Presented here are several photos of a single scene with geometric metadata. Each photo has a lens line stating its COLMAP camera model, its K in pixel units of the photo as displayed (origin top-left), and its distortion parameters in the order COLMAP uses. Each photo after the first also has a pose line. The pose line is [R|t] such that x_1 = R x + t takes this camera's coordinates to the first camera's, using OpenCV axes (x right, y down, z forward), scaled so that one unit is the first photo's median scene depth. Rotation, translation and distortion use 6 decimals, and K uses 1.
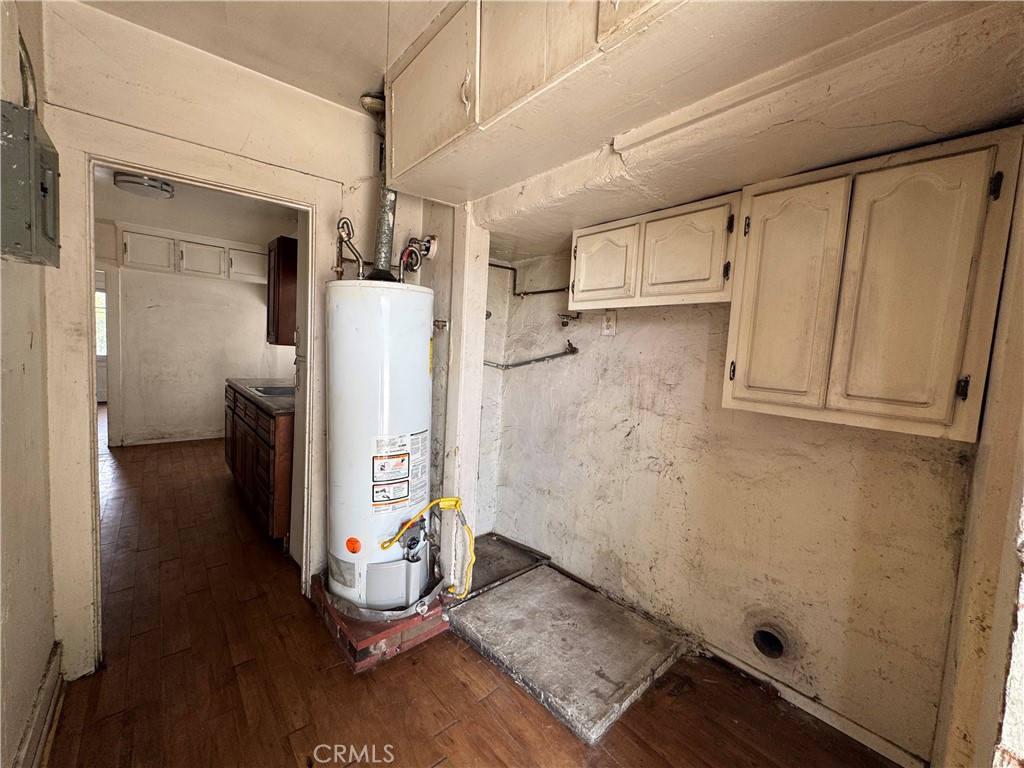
lens RADIAL K [[409.7, 0, 514.2], [0, 409.7, 381.7], [0, 0, 1]] dist [-0.002733, 0.000125]
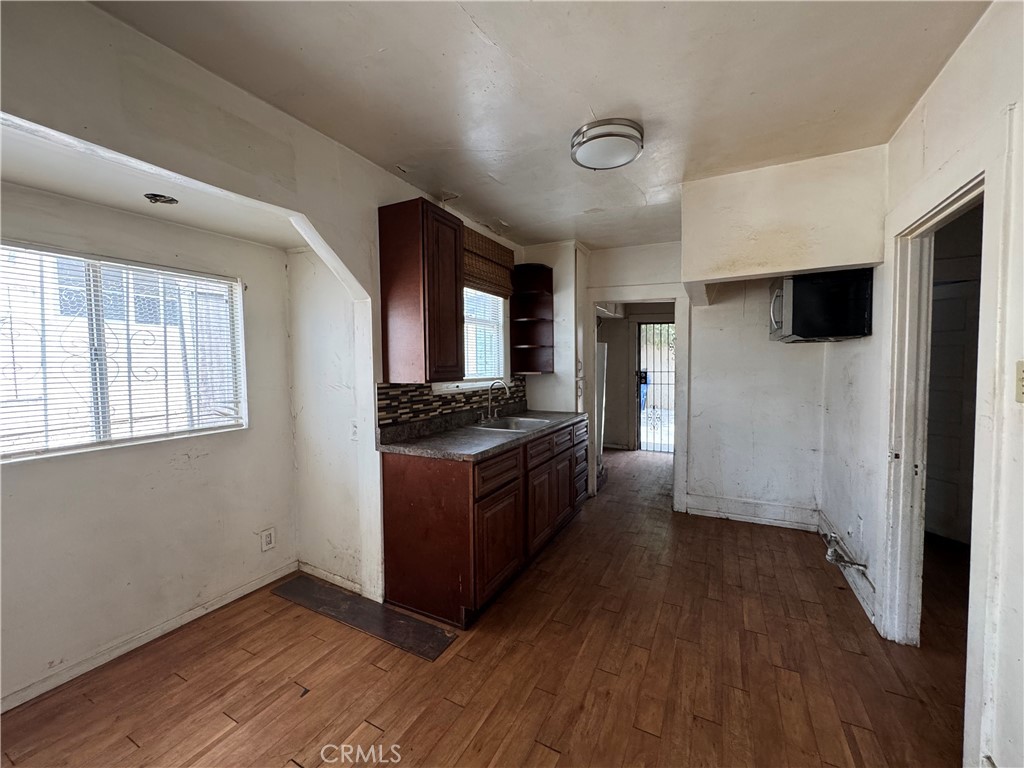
lens RADIAL K [[409.7, 0, 515.5], [0, 409.7, 382.3], [0, 0, 1]] dist [-0.002733, 0.000125]
pose [[-0.372239, -0.096600, 0.923096, -1.006600], [0.057936, 0.990211, 0.126986, -0.136842], [-0.926327, 0.100749, -0.362999, 0.952621]]
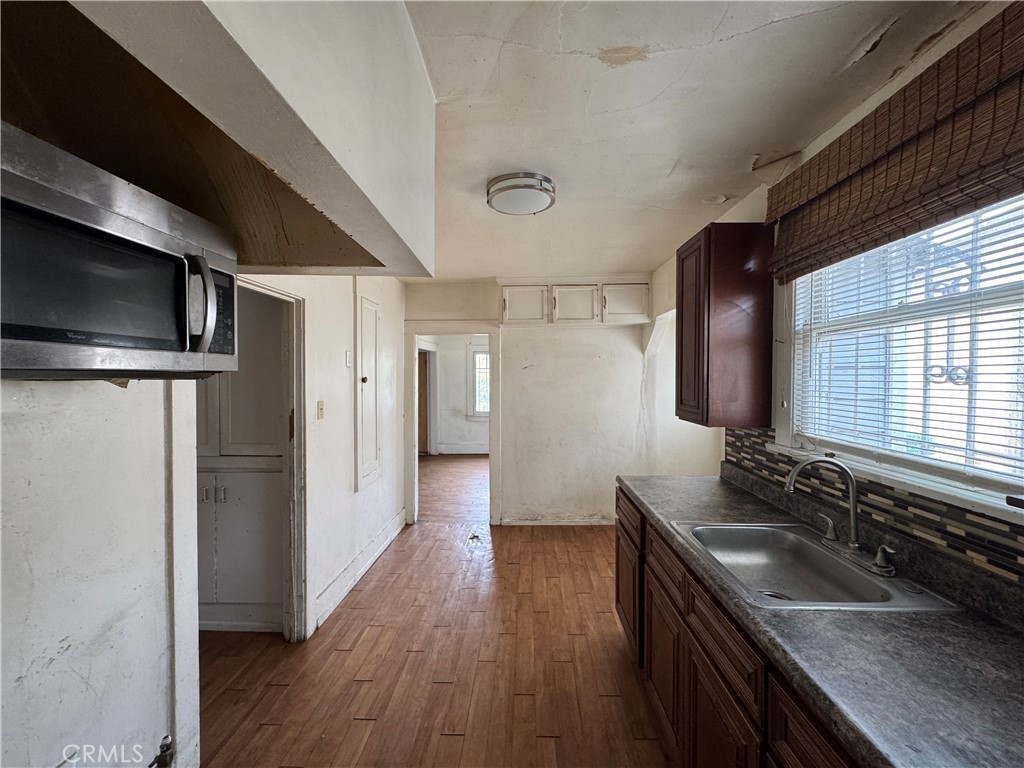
lens RADIAL K [[409.7, 0, 513.8], [0, 409.7, 383.6], [0, 0, 1]] dist [-0.002733, 0.000125]
pose [[0.729660, -0.046999, -0.682193, -0.323967], [-0.007331, 0.997040, -0.076531, -0.084468], [0.683770, 0.060843, 0.727156, 0.360304]]
